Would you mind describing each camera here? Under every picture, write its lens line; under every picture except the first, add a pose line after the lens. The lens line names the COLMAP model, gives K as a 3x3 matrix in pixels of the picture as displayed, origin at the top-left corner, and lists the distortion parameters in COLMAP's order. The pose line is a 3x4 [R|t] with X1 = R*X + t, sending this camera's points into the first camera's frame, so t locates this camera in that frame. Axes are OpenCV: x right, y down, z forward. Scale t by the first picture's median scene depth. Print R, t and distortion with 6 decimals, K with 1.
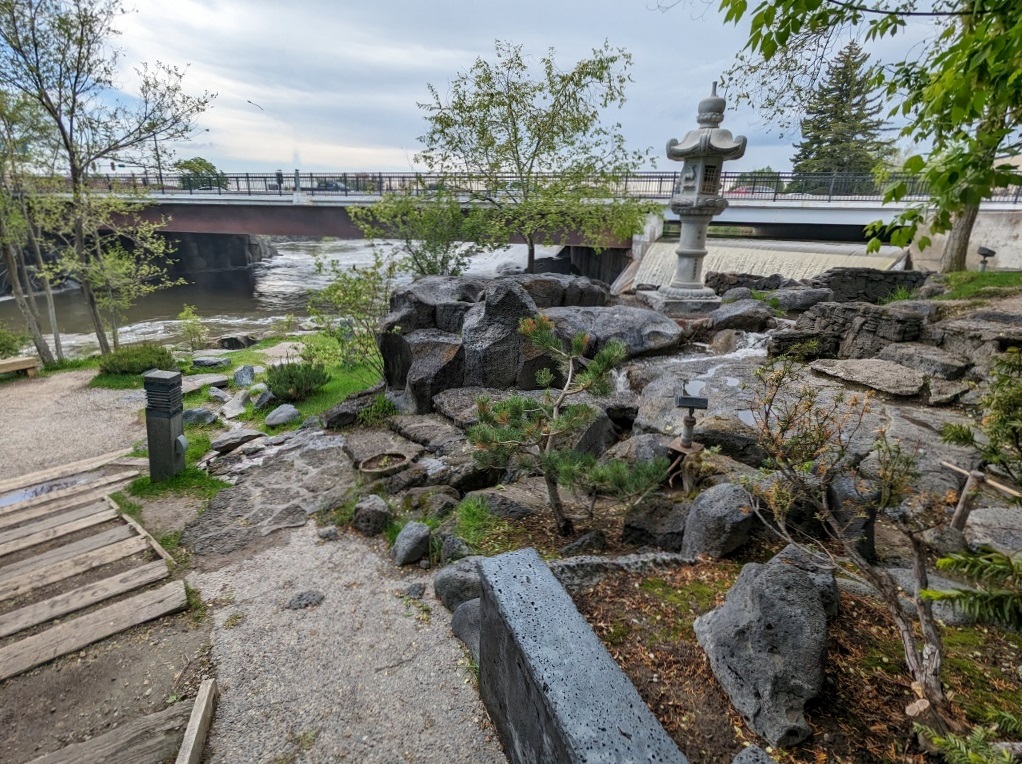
lens RADIAL K [[475.8, 0, 512.0], [0, 475.8, 381.2], [0, 0, 1]] dist [-0.000094, -0.000002]
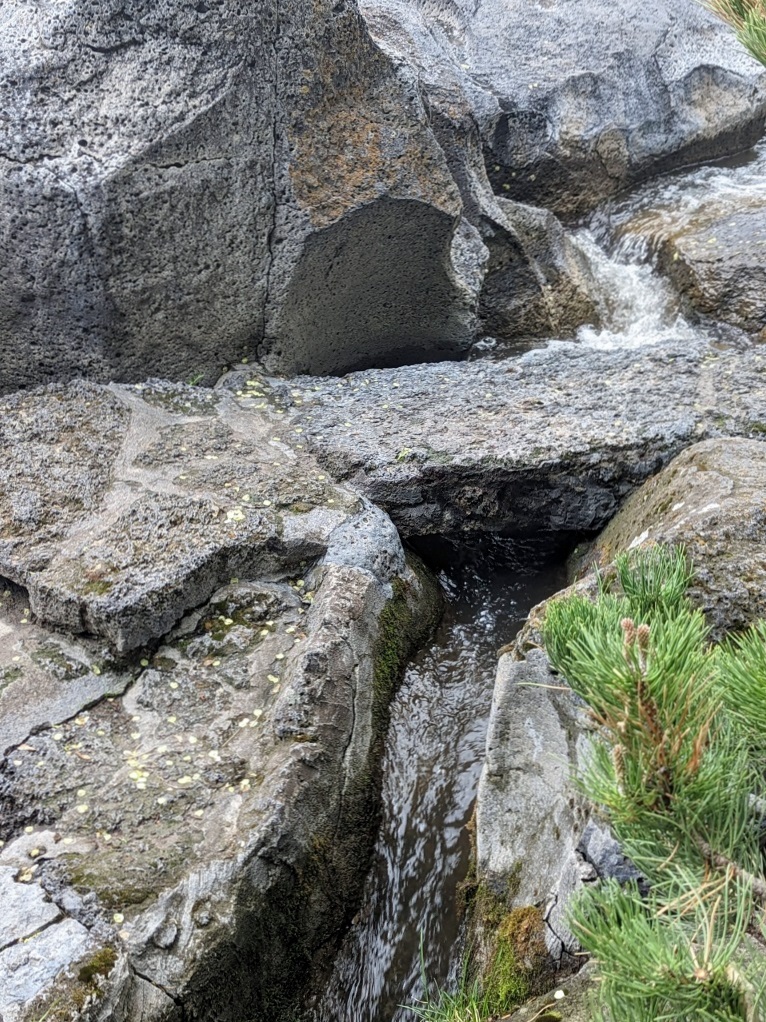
lens RADIAL K [[1228.2, 0, 382.2], [0, 1228.2, 511.1], [0, 0, 1]] dist [0.047646, 0.000000]
pose [[0.940635, -0.138922, 0.309686, -0.104817], [0.066616, 0.970218, 0.232892, -0.040135], [-0.332817, -0.198436, 0.921876, 0.400134]]
